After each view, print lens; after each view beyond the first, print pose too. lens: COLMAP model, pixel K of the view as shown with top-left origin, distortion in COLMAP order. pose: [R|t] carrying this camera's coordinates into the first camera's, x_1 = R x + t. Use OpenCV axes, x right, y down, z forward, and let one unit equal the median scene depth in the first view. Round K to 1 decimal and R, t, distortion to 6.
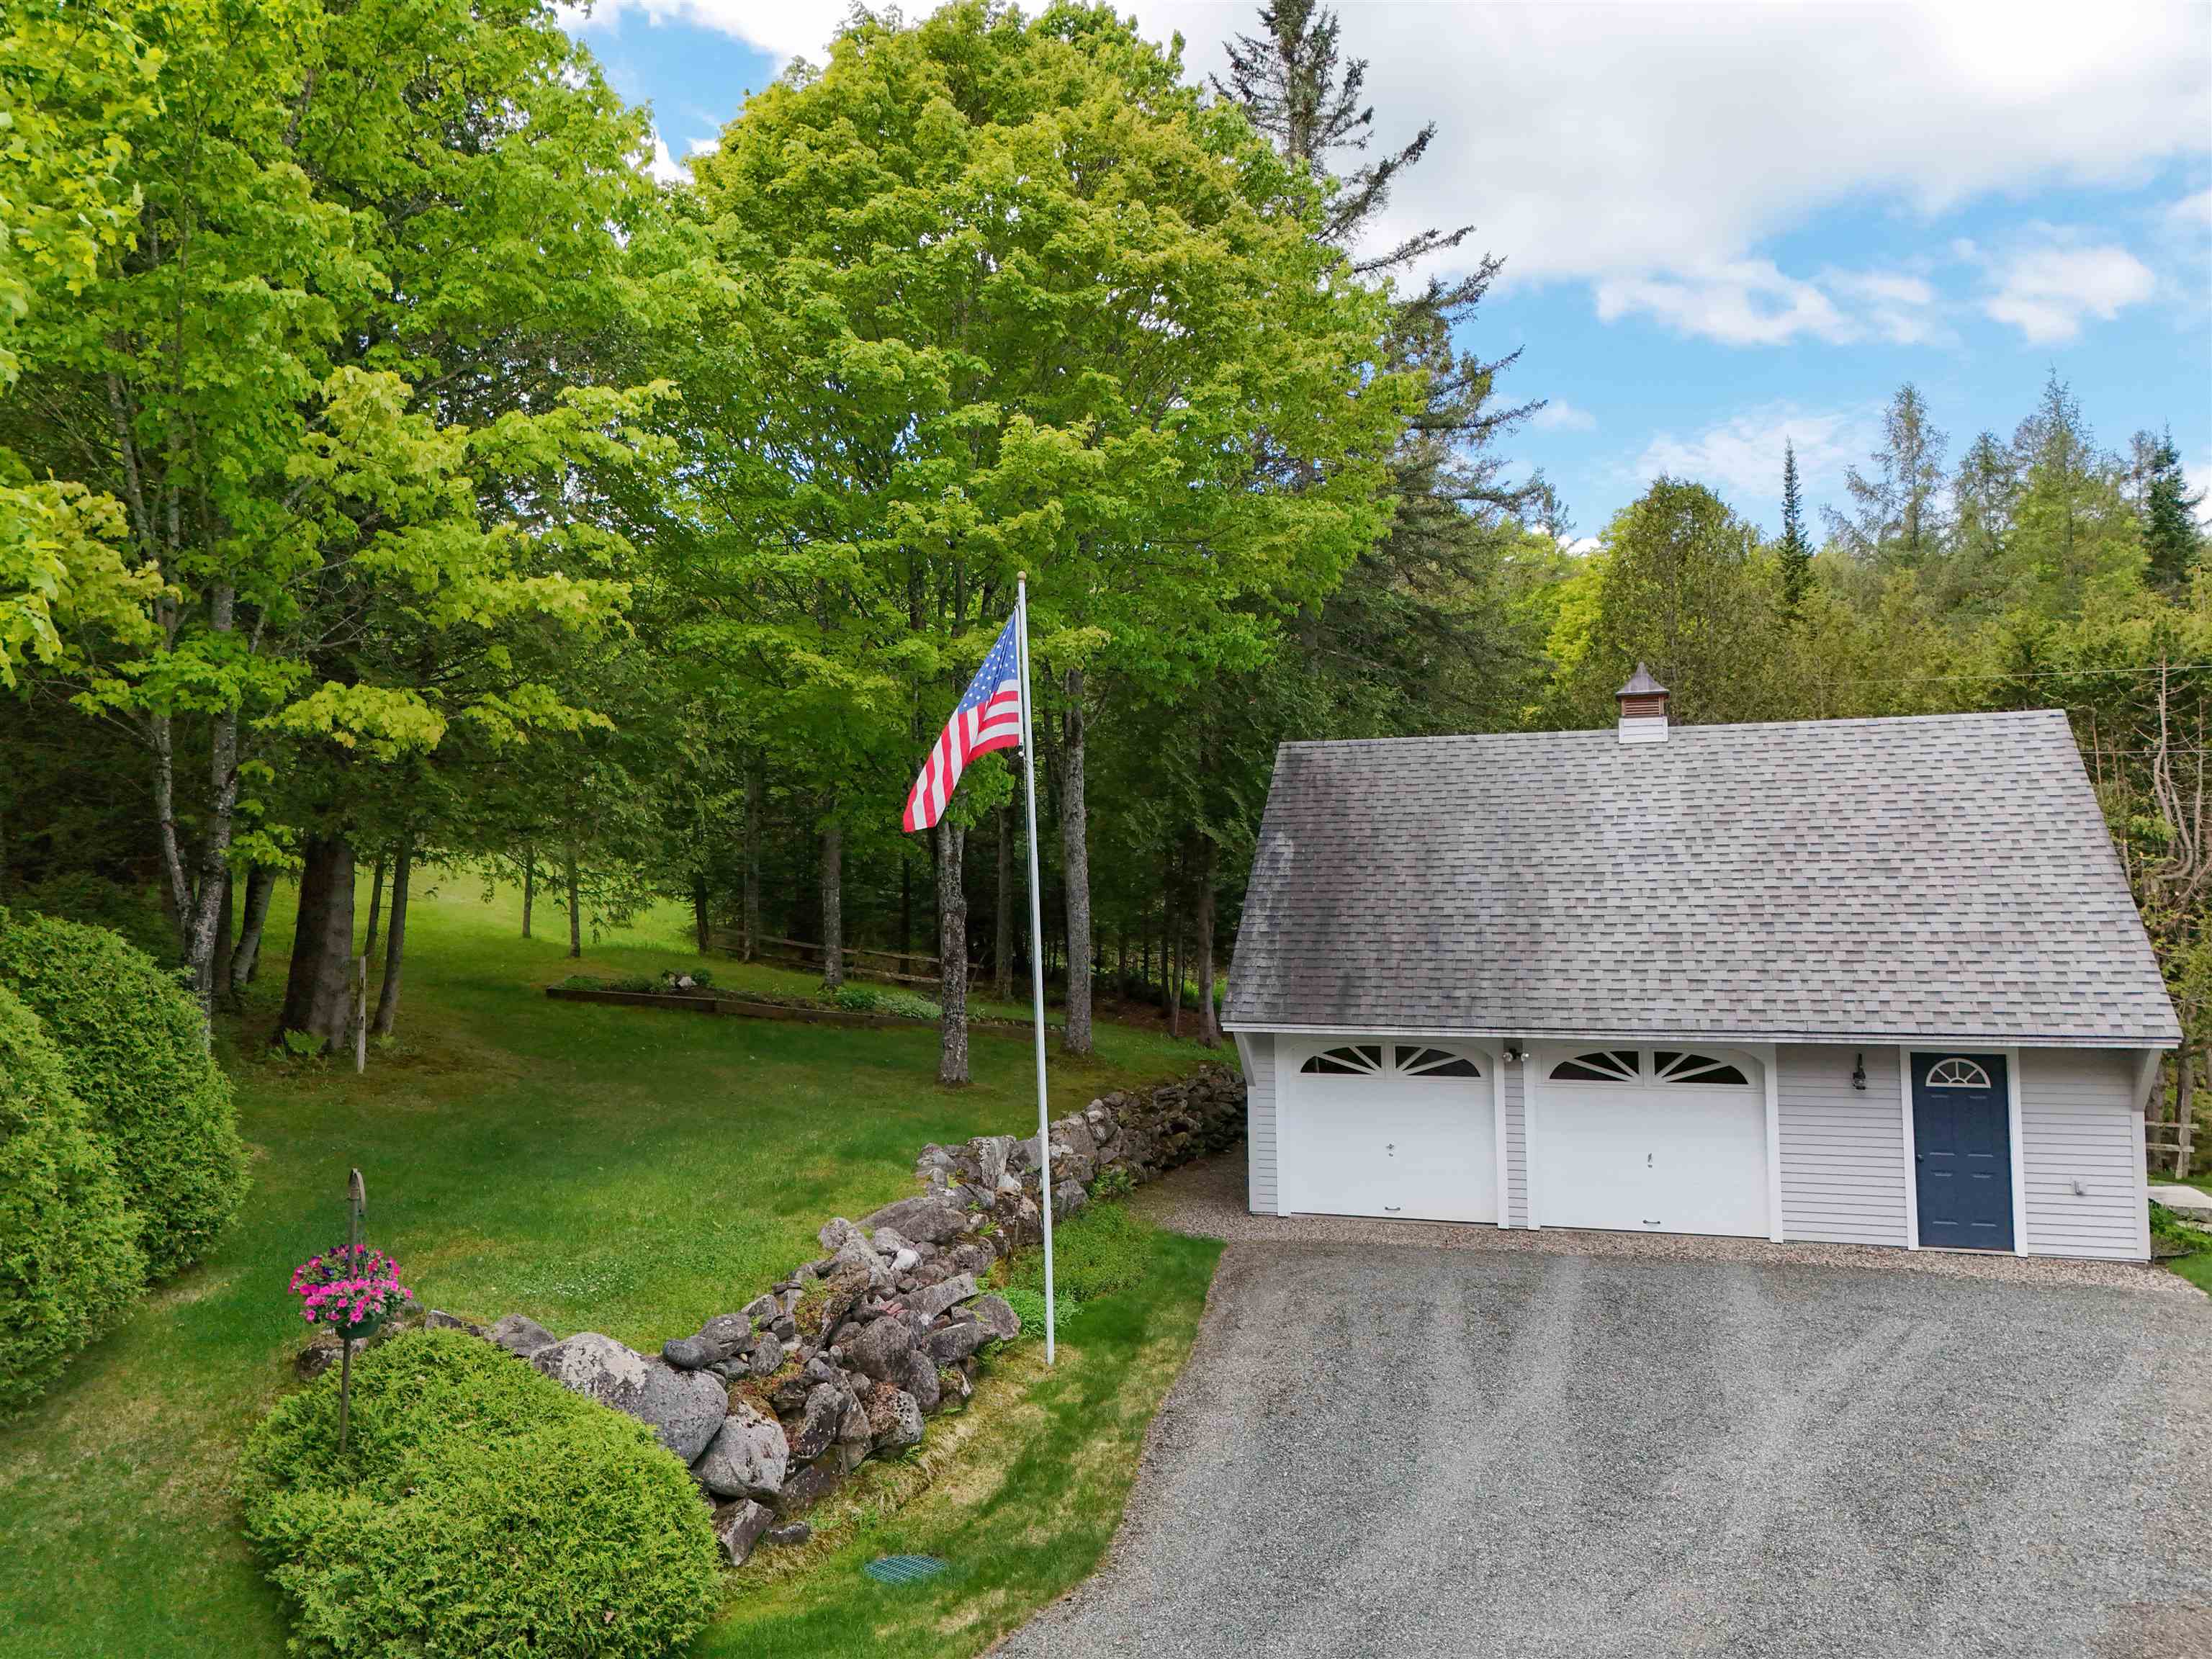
lens RADIAL K [[1608.5, 0, 1097.8], [0, 1608.5, 820.5], [0, 0, 1]] dist [0.034603, 0.000140]
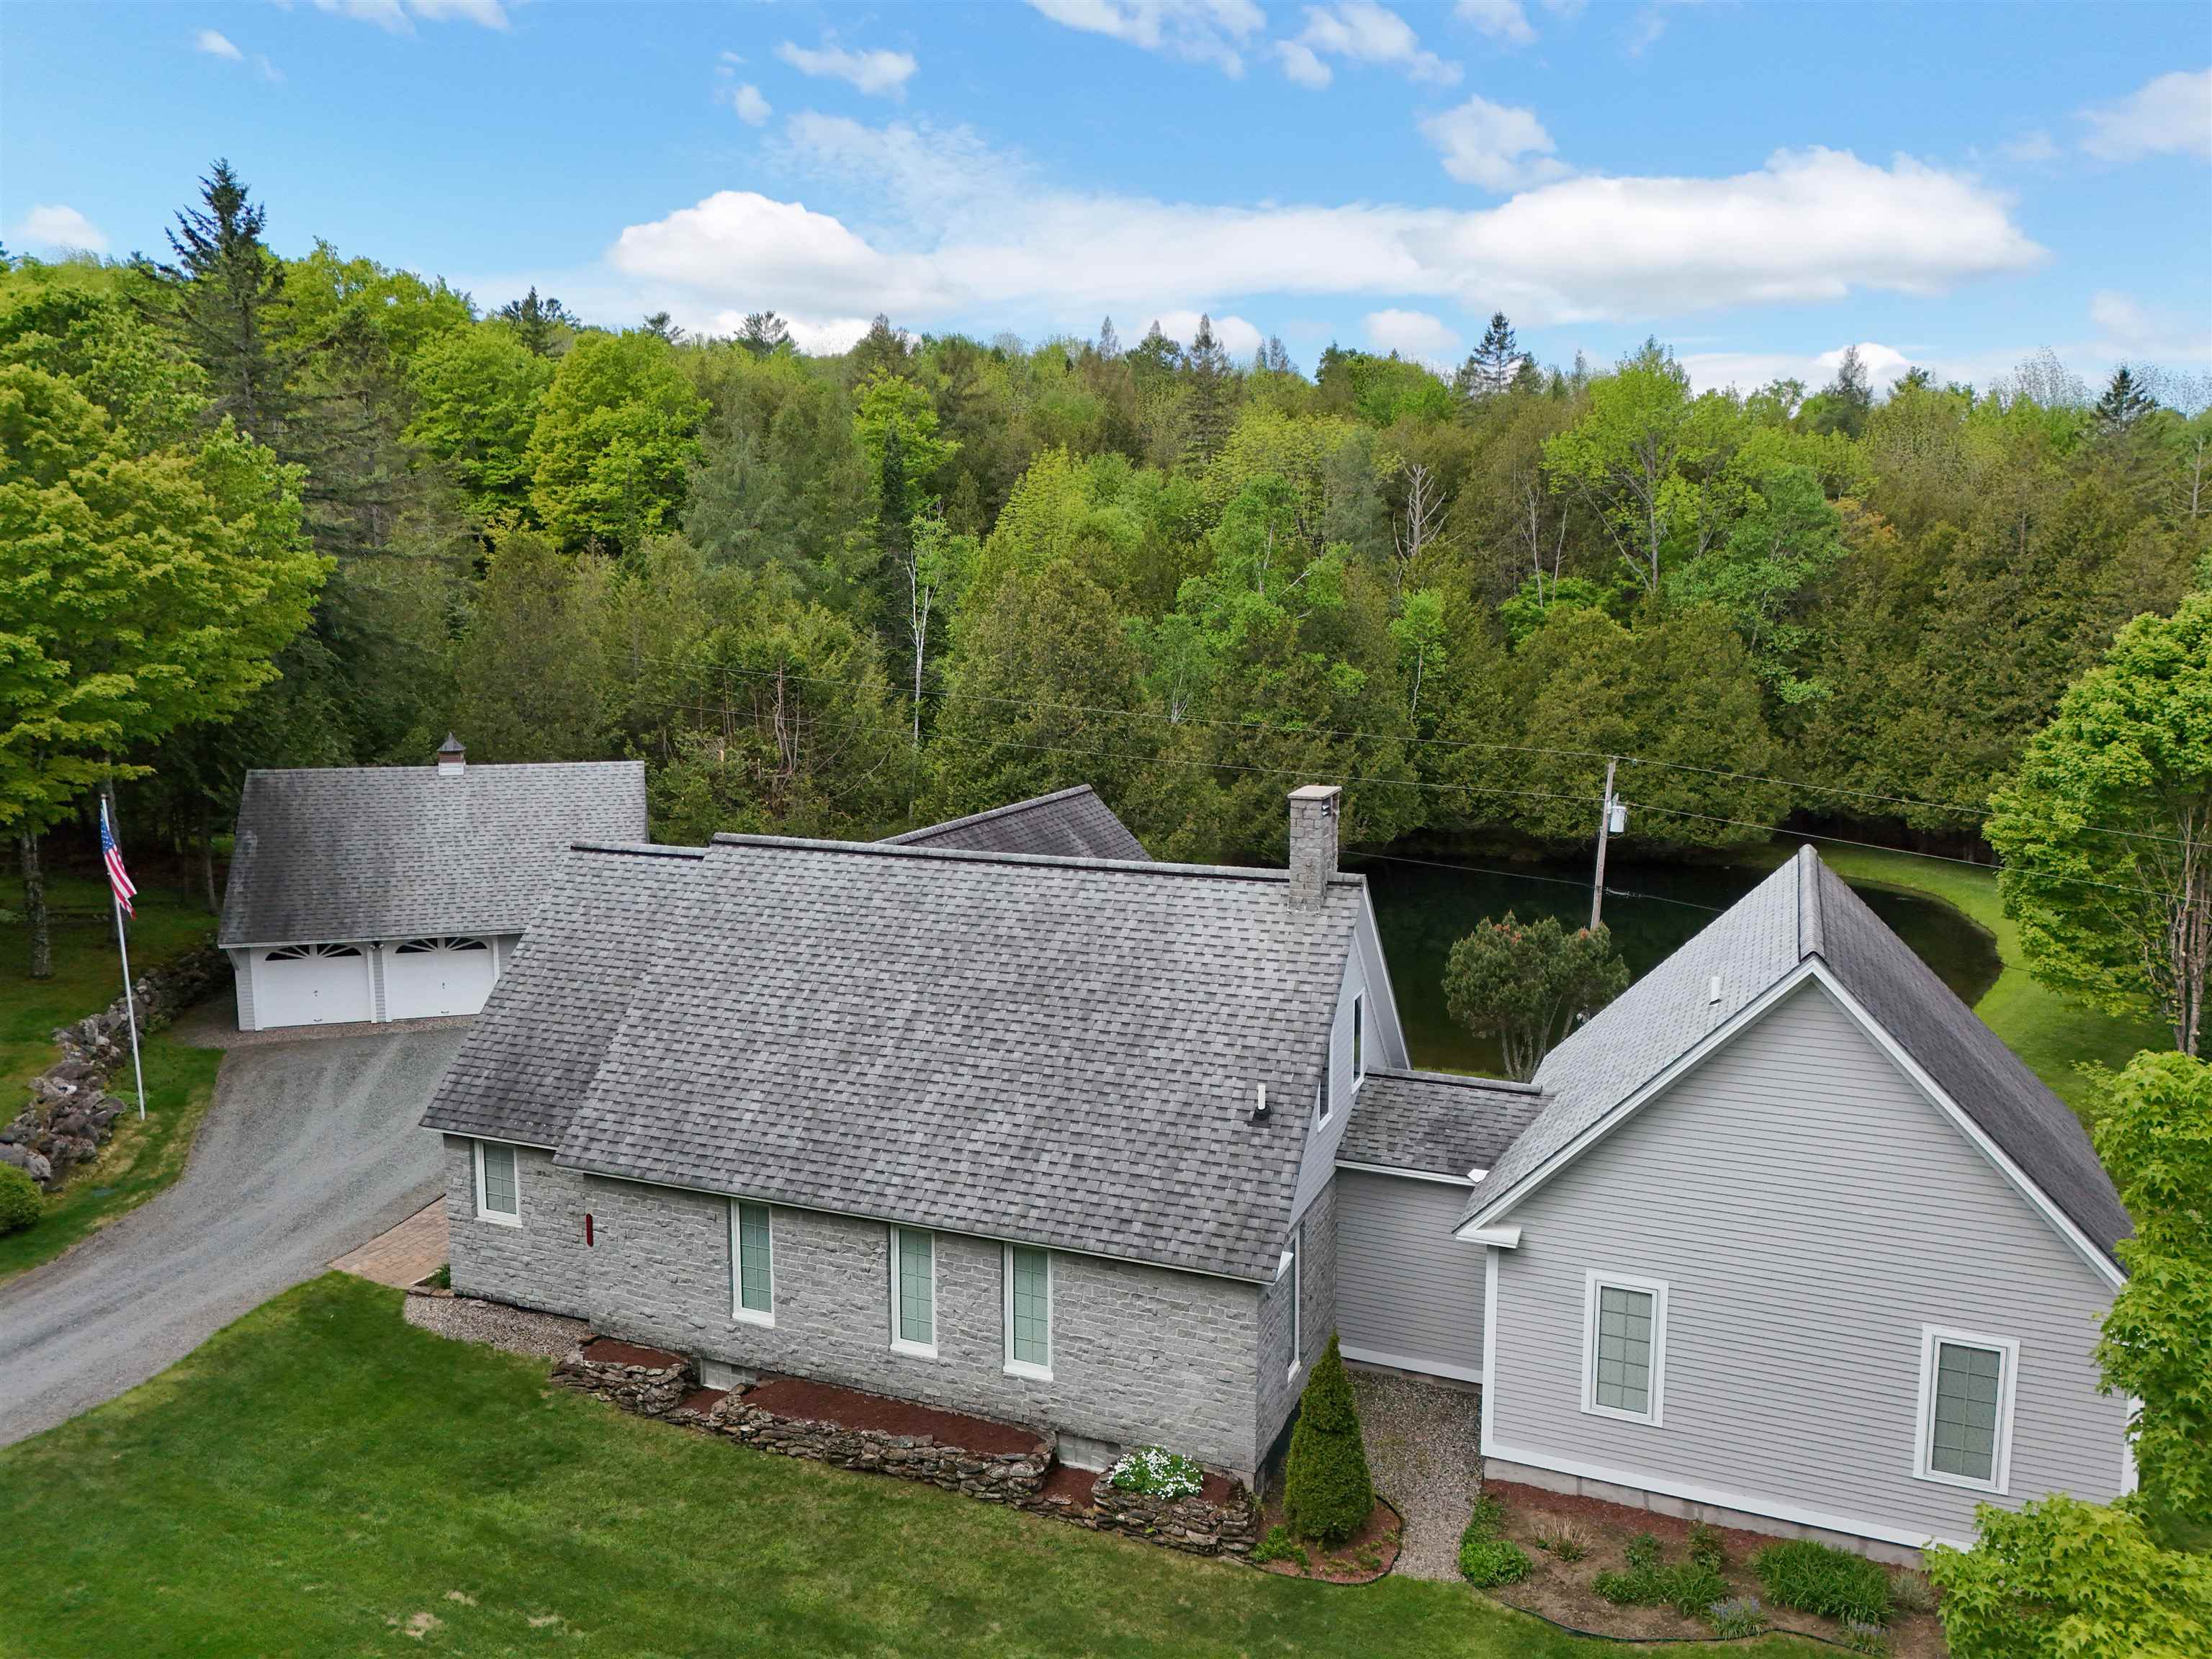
lens RADIAL K [[1608.5, 0, 1097.8], [0, 1608.5, 820.5], [0, 0, 1]] dist [0.034603, 0.000140]
pose [[0.842917, -0.066263, 0.533948, -0.092135], [-0.037453, 0.982754, 0.181085, -0.568942], [-0.536738, -0.172638, 0.825898, -1.617914]]
